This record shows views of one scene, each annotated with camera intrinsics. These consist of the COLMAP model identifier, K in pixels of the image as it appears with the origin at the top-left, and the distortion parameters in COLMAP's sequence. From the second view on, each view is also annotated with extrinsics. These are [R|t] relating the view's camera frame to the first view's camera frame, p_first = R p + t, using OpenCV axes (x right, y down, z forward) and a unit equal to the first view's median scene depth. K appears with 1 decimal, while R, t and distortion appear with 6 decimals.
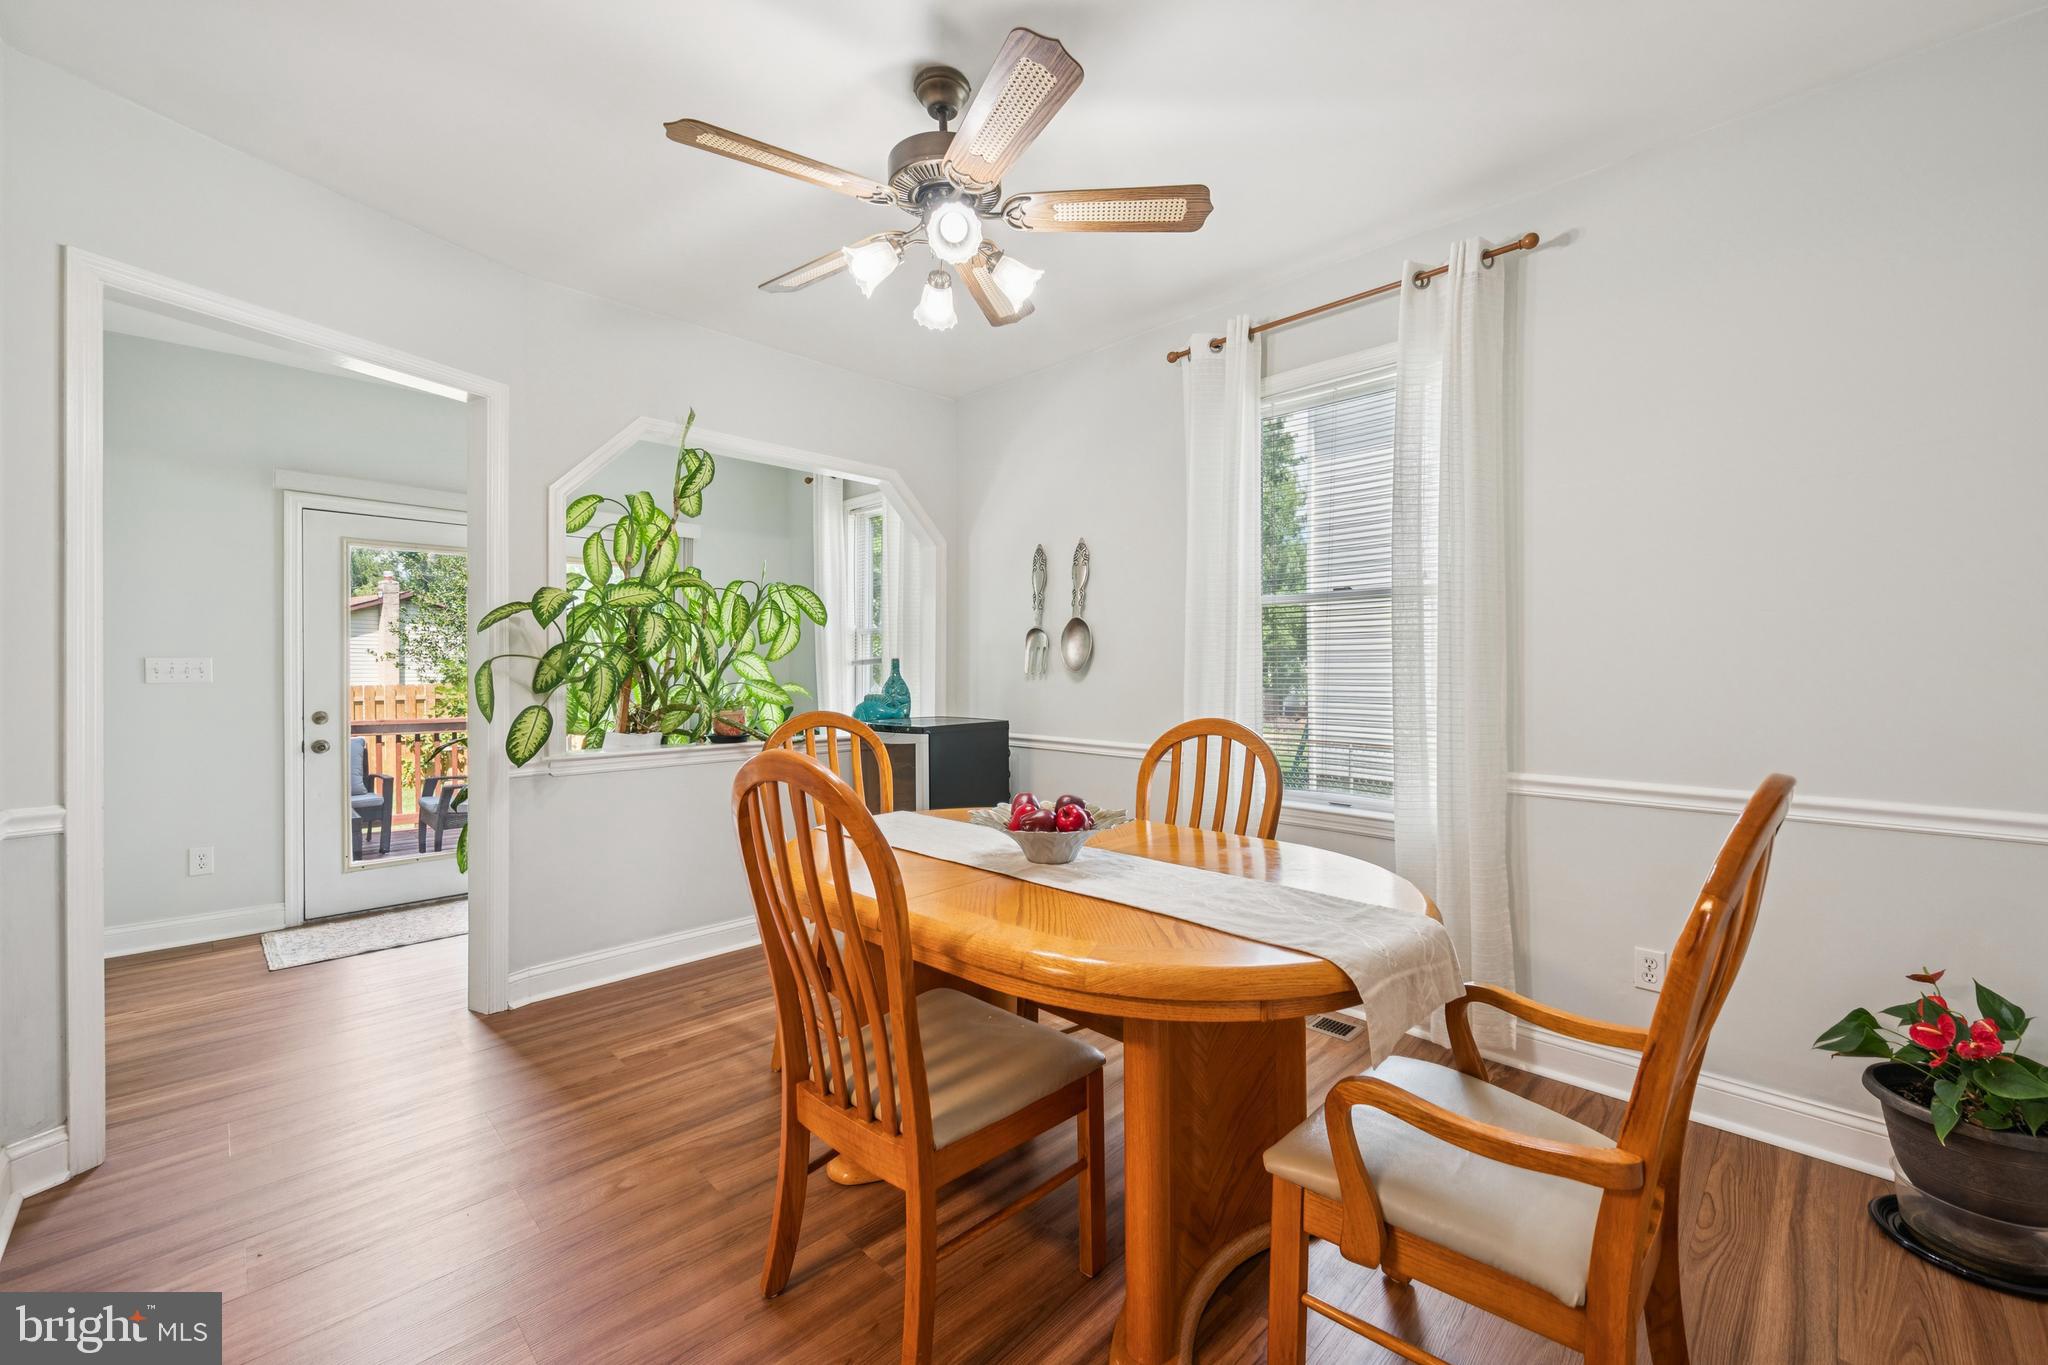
lens RADIAL K [[820.3, 0, 1022.1], [0, 820.3, 670.2], [0, 0, 1]] dist [0.001994, 0.000101]
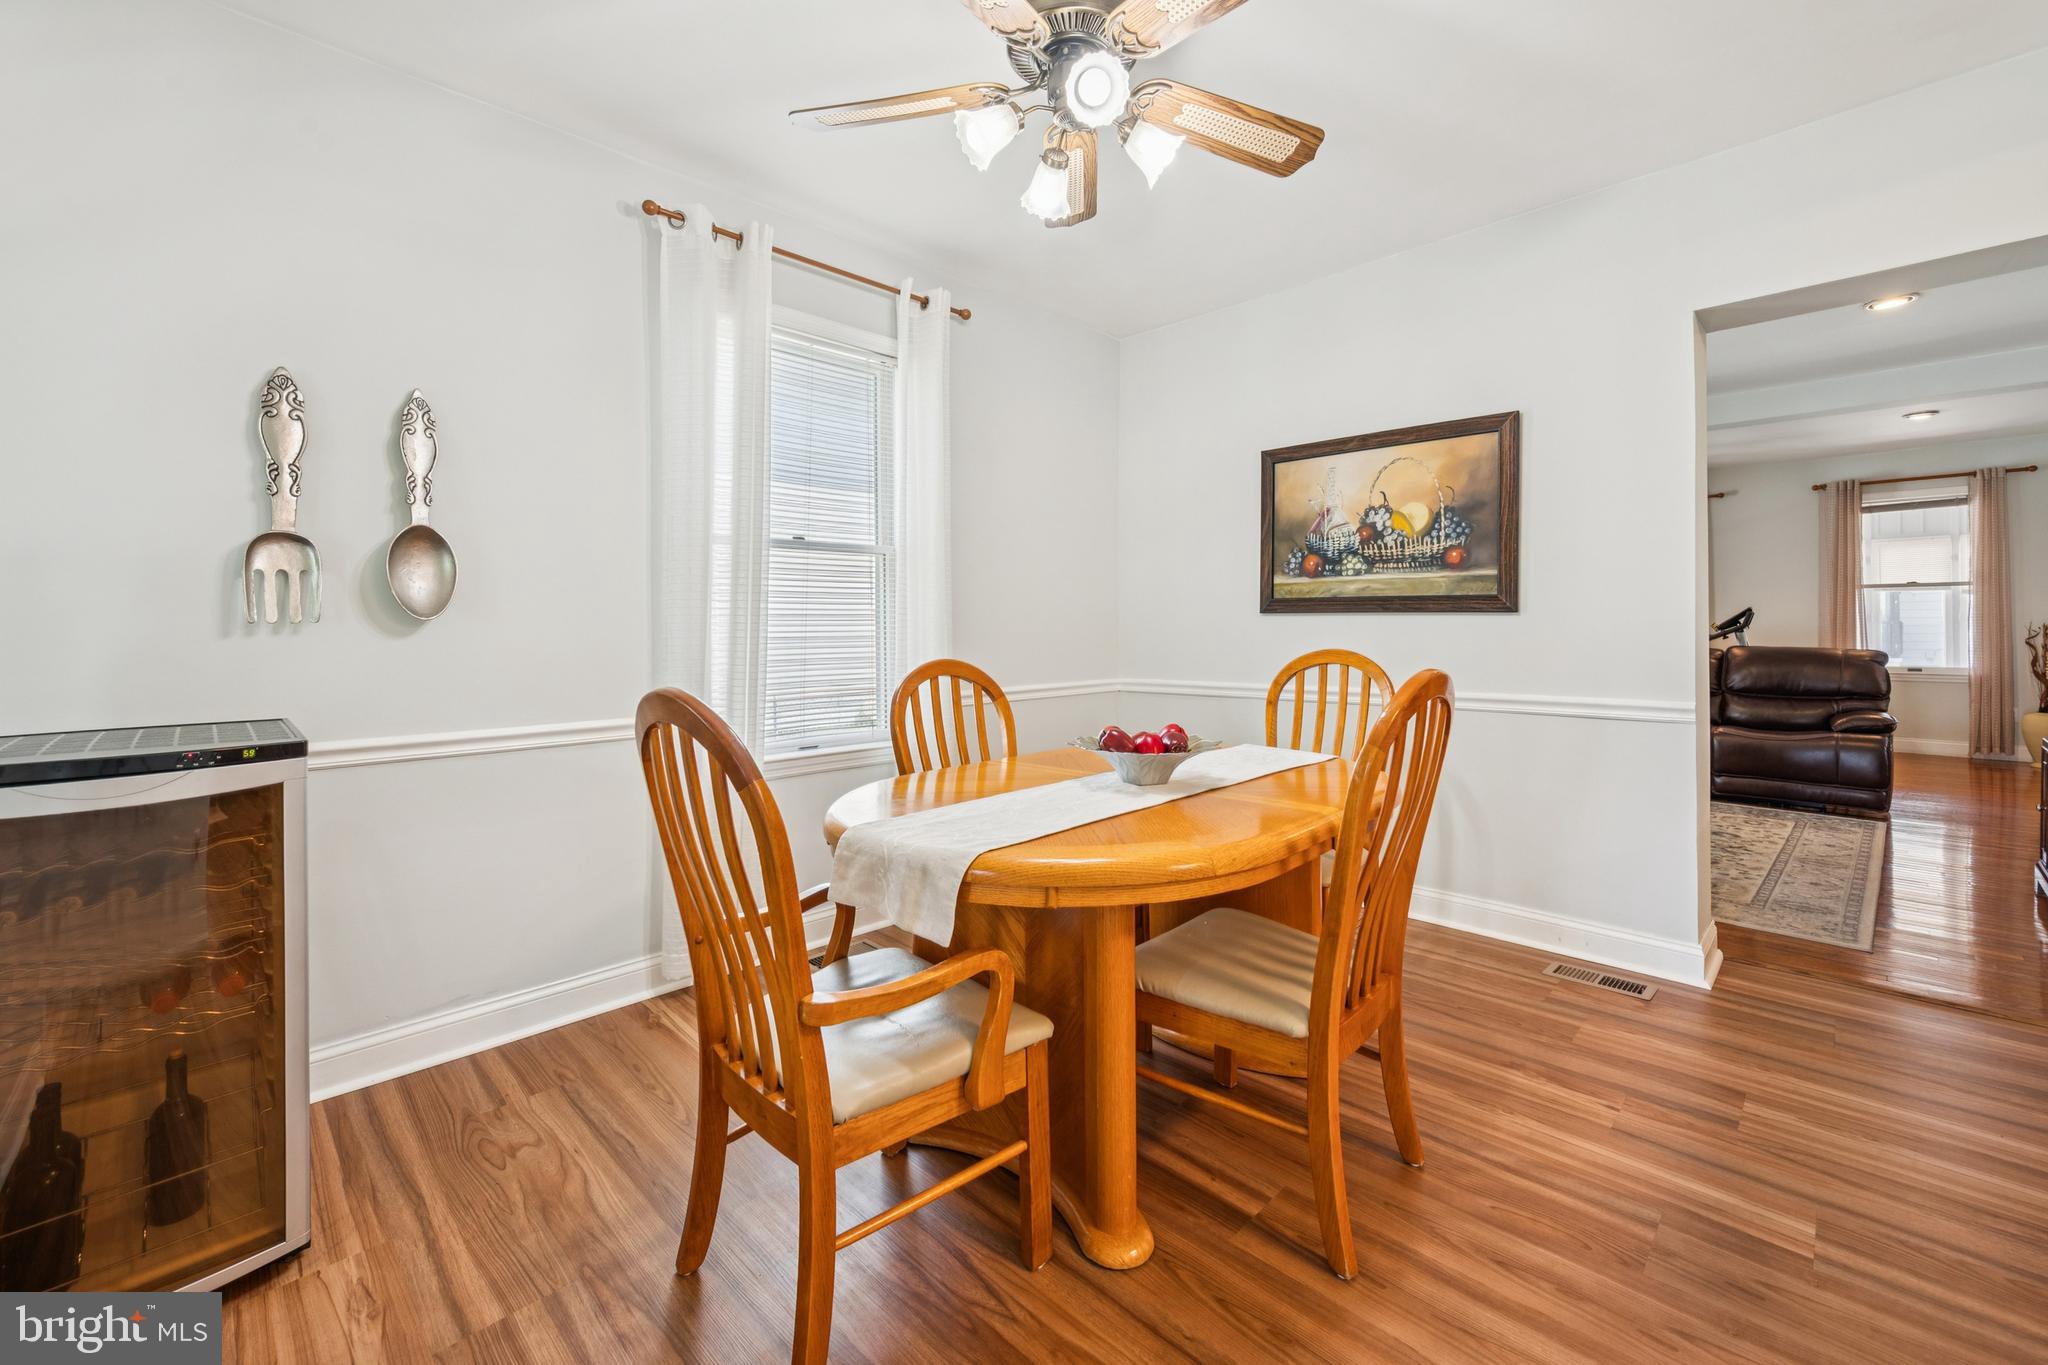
lens RADIAL K [[832.6, 0, 1021.5], [0, 832.6, 614.5], [0, 0, 1]] dist [-0.000585, -0.000184]
pose [[-0.003823, 0.013965, 0.999895, -0.594726], [0.010421, 0.999849, -0.013925, 0.010953], [-0.999938, 0.010367, -0.003968, 0.677358]]
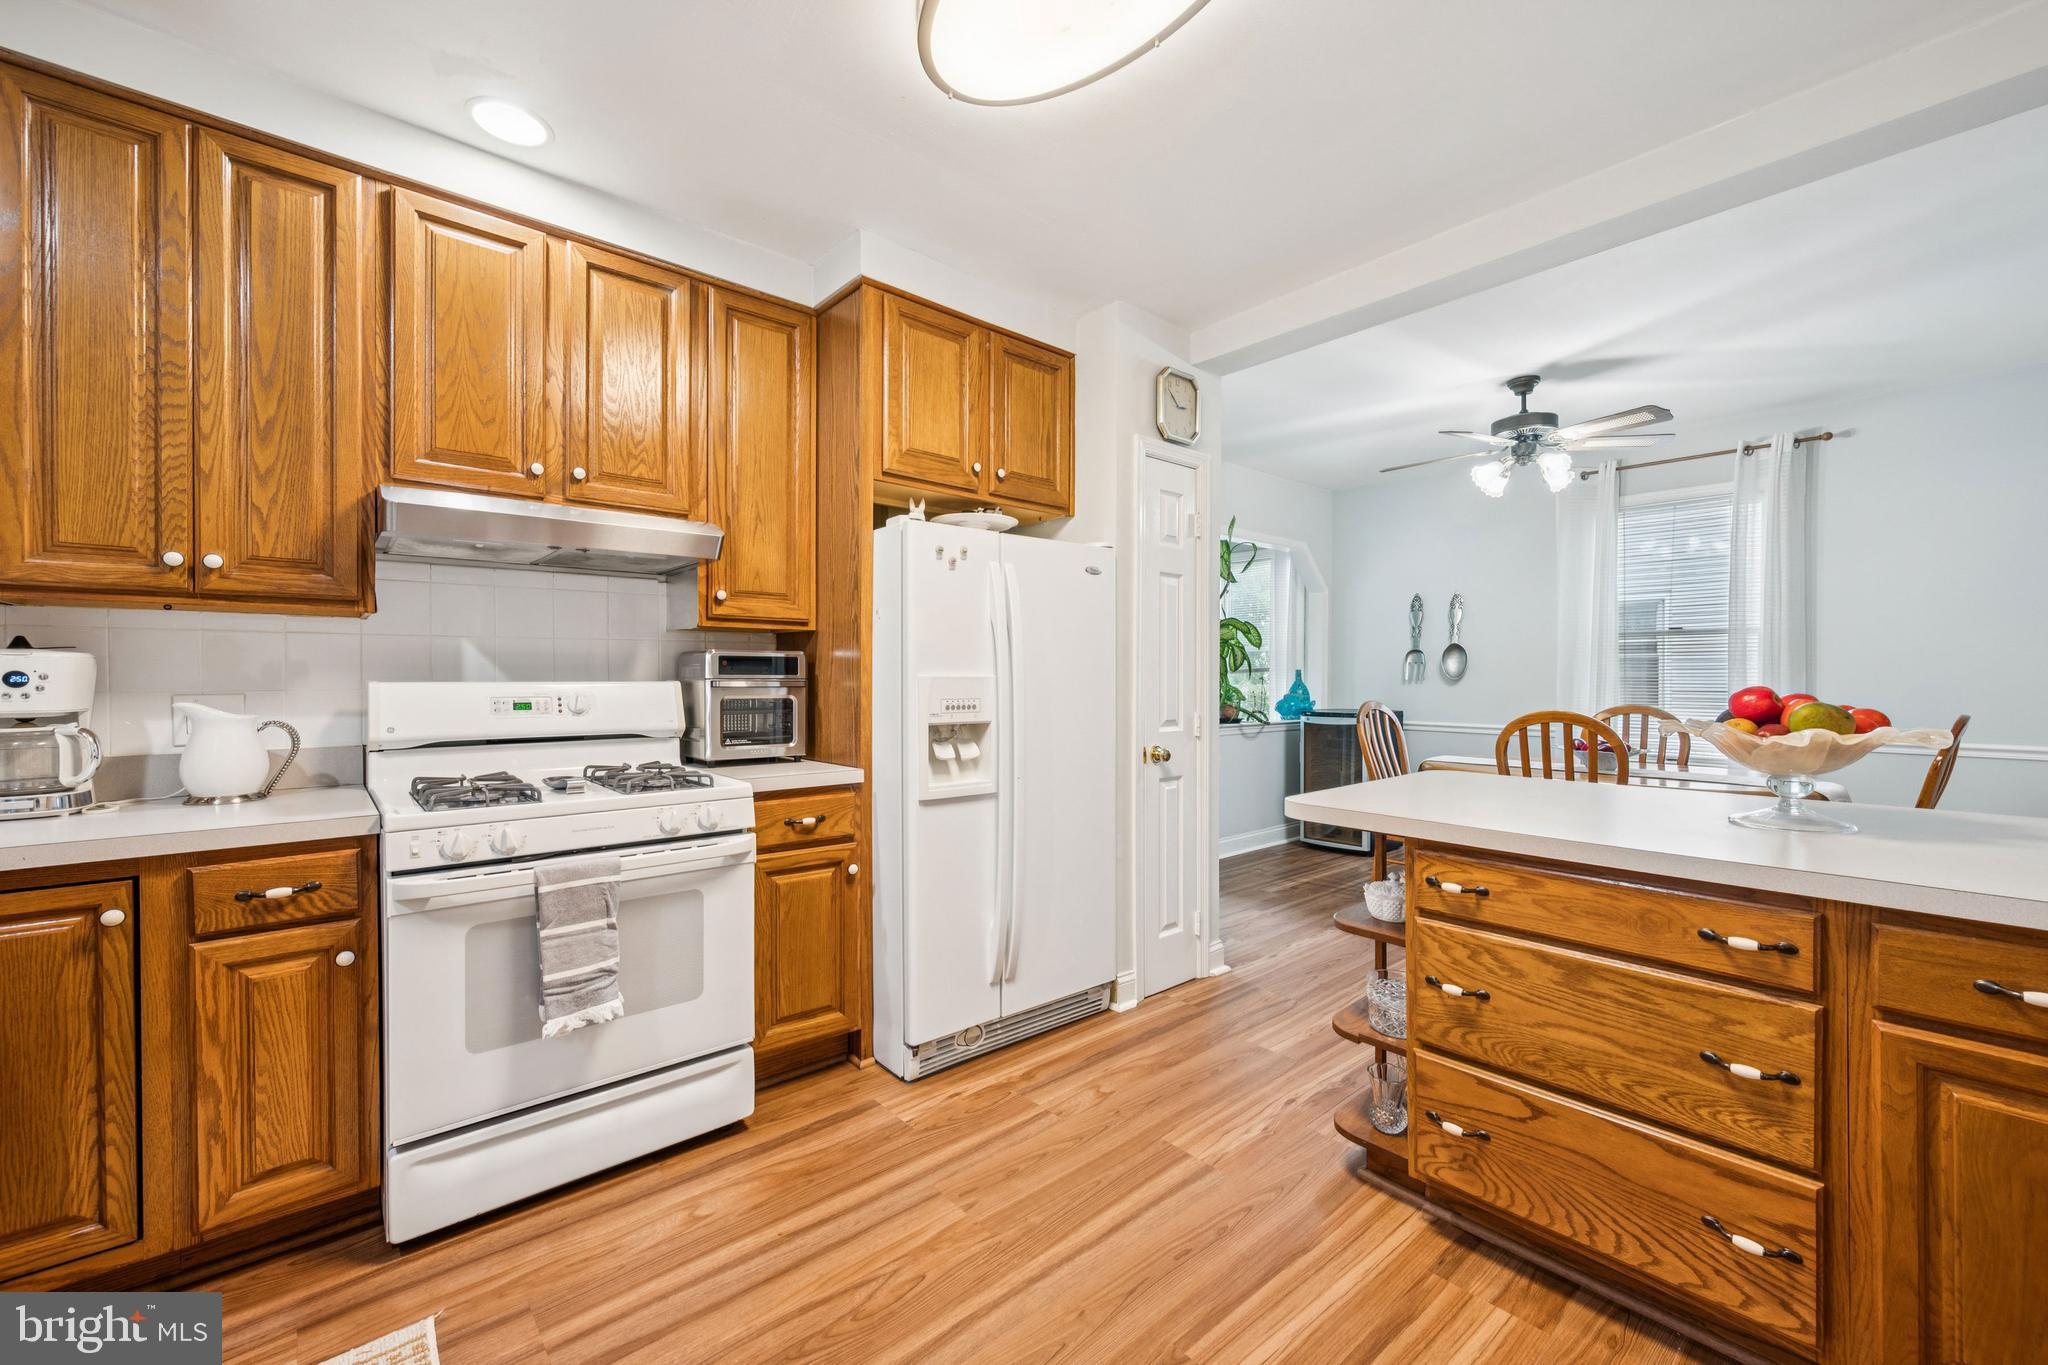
lens RADIAL K [[816.2, 0, 1017.6], [0, 816.2, 690.7], [0, 0, 1]] dist [0.002234, 0.000501]
pose [[0.997948, 0.005870, -0.063760, -0.747794], [-0.005012, 0.999895, 0.013600, 0.008754], [0.063834, -0.013253, 0.997873, -0.653567]]
